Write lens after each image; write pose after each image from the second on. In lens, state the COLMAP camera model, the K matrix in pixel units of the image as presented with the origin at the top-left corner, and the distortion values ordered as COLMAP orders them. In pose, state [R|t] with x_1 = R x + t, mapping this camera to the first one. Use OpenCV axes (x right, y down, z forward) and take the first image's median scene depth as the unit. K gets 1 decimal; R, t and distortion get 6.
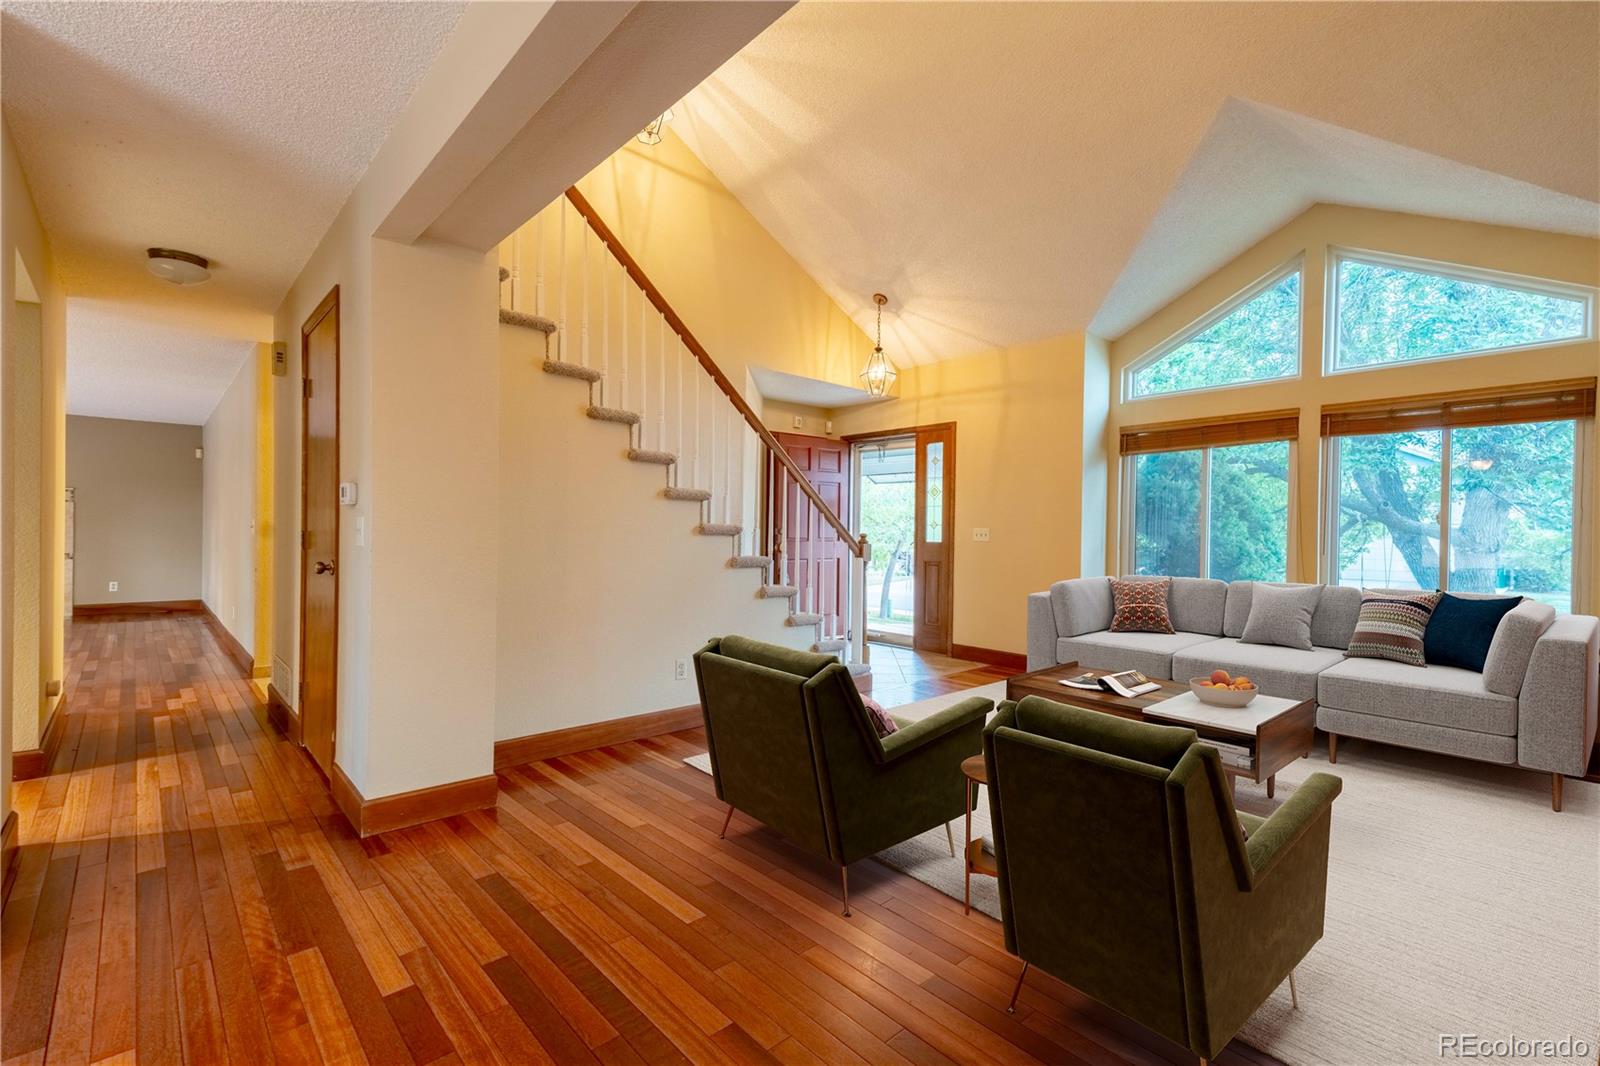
lens RADIAL K [[711.7, 0, 799.0], [0, 711.7, 535.0], [0, 0, 1]] dist [0.012220, -0.002219]
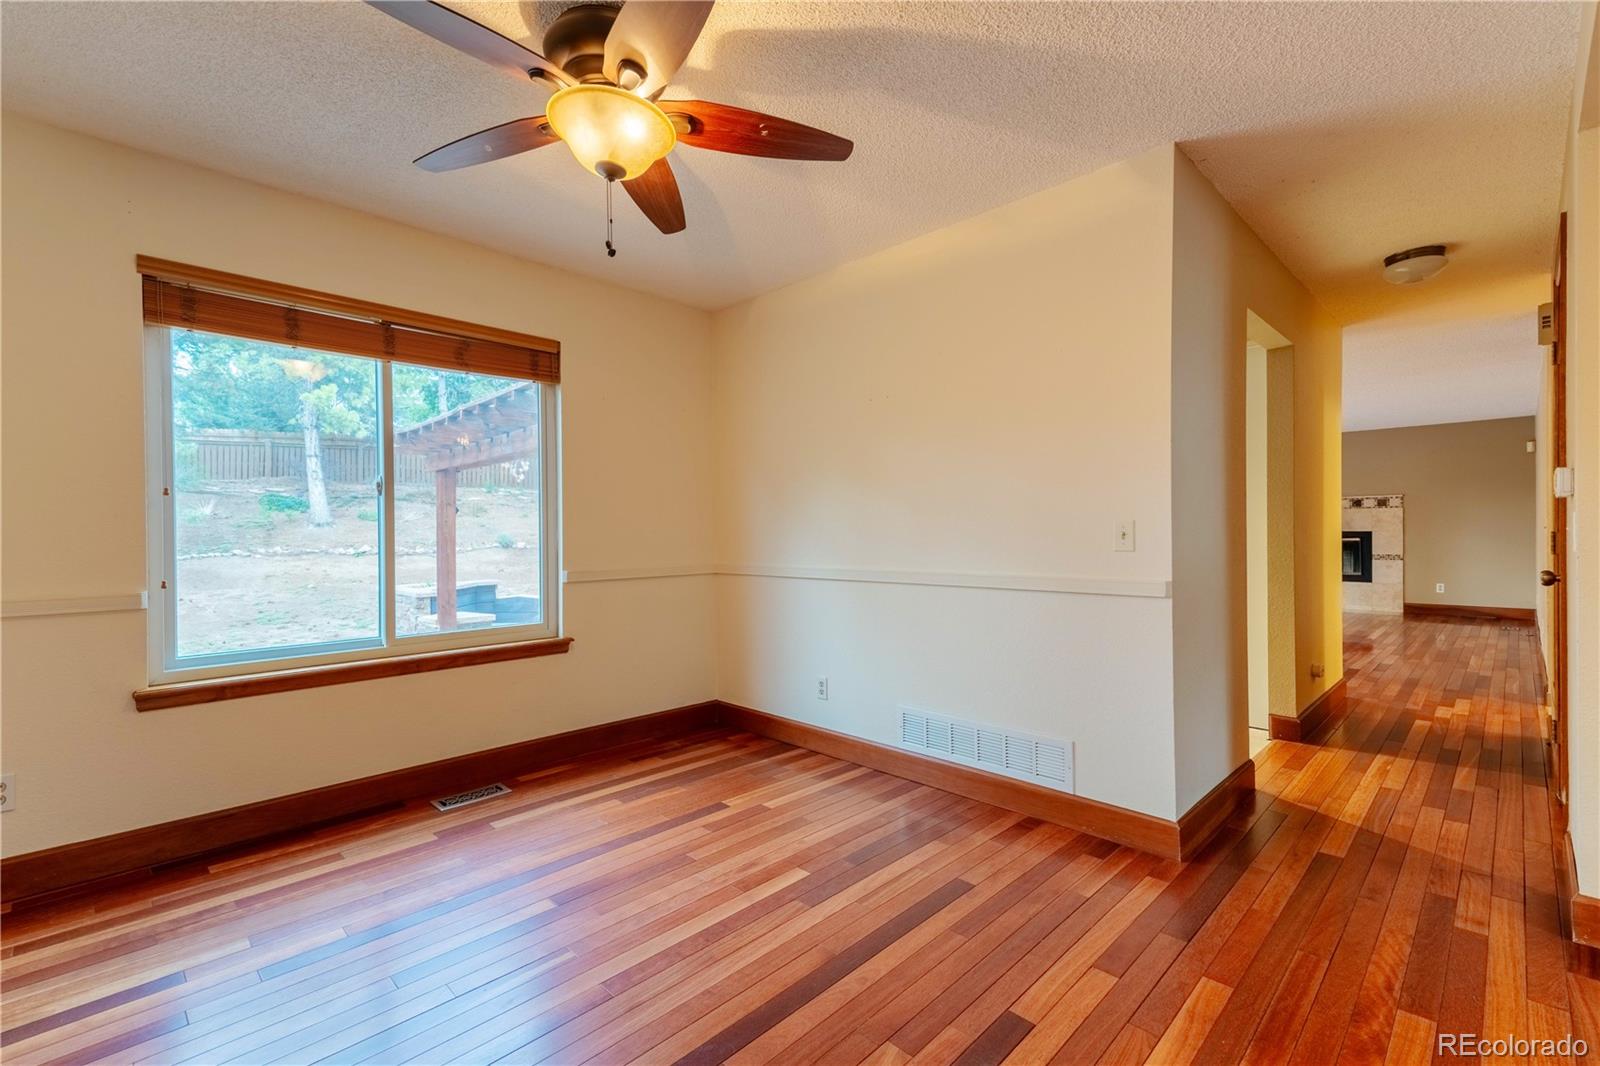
lens RADIAL K [[711.7, 0, 796.9], [0, 711.7, 529.3], [0, 0, 1]] dist [0.012220, -0.002219]
pose [[0.032364, -0.015886, -0.999350, 0.114372], [0.004368, 0.999866, -0.015753, 0.001191], [0.999467, -0.003856, 0.032429, 0.157029]]
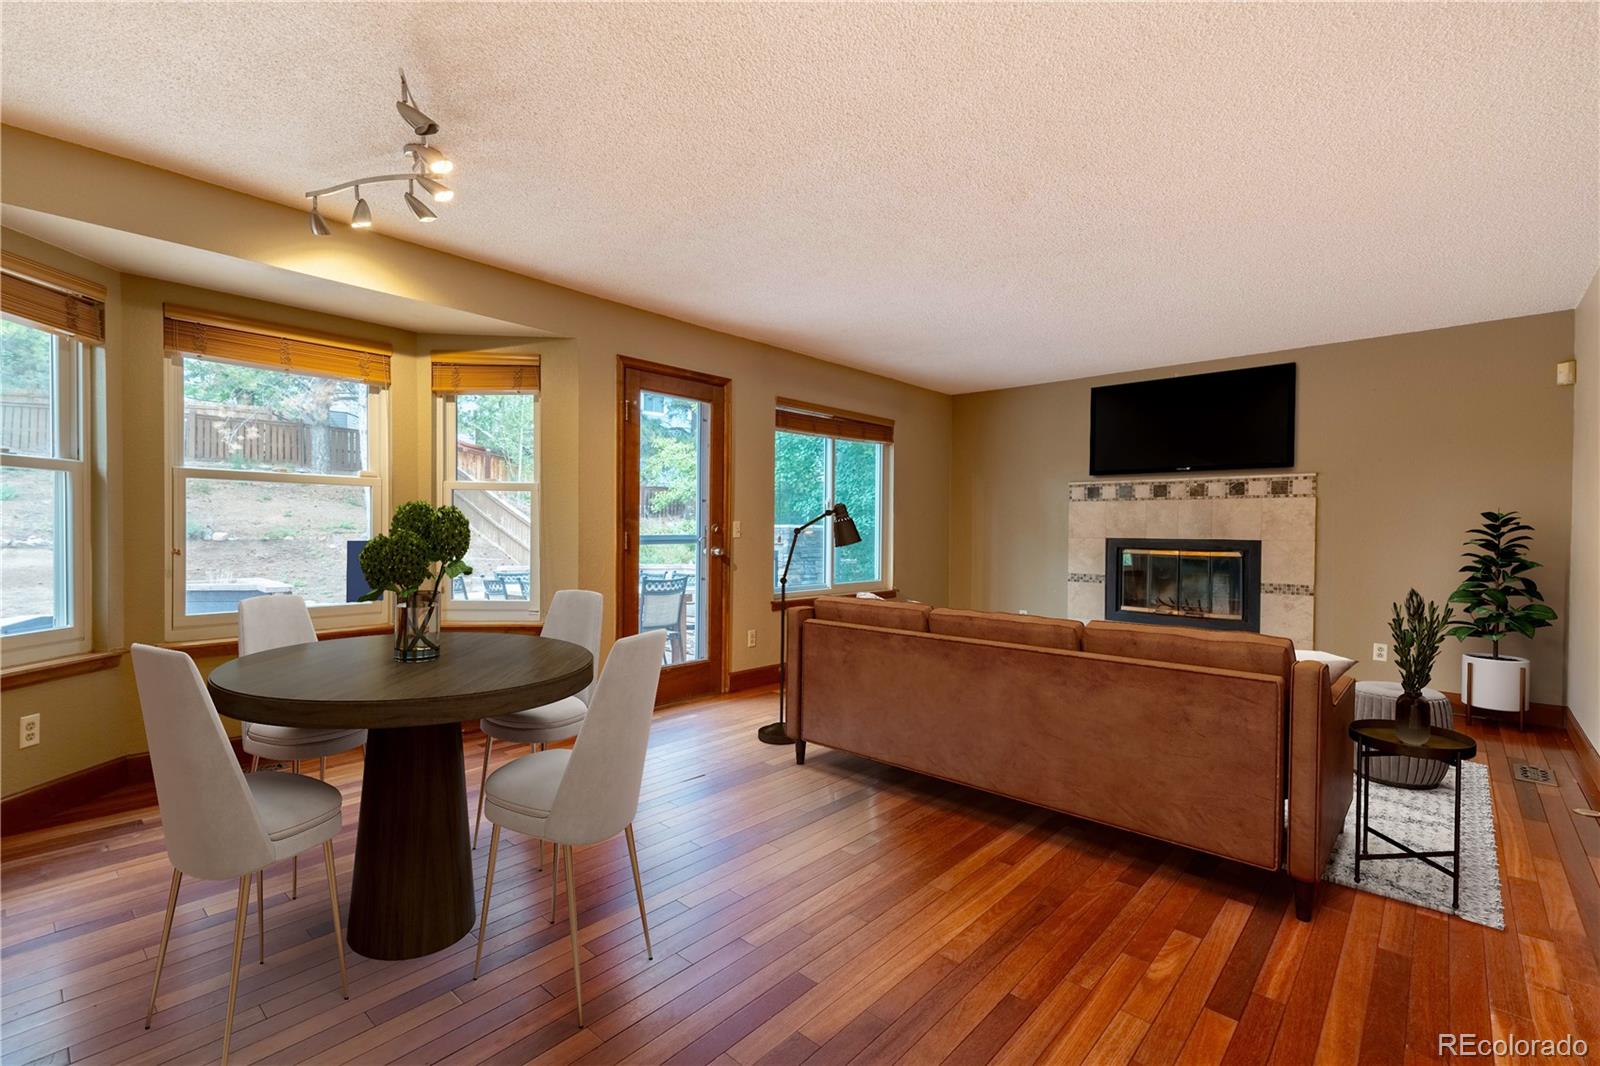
lens RADIAL K [[711.7, 0, 807.0], [0, 711.7, 537.1], [0, 0, 1]] dist [0.012220, -0.002219]
pose [[0.027185, 0.002854, -0.999626, -1.323905], [-0.013041, 0.999912, 0.002500, -0.027148], [0.999545, 0.012968, 0.027220, 1.703292]]
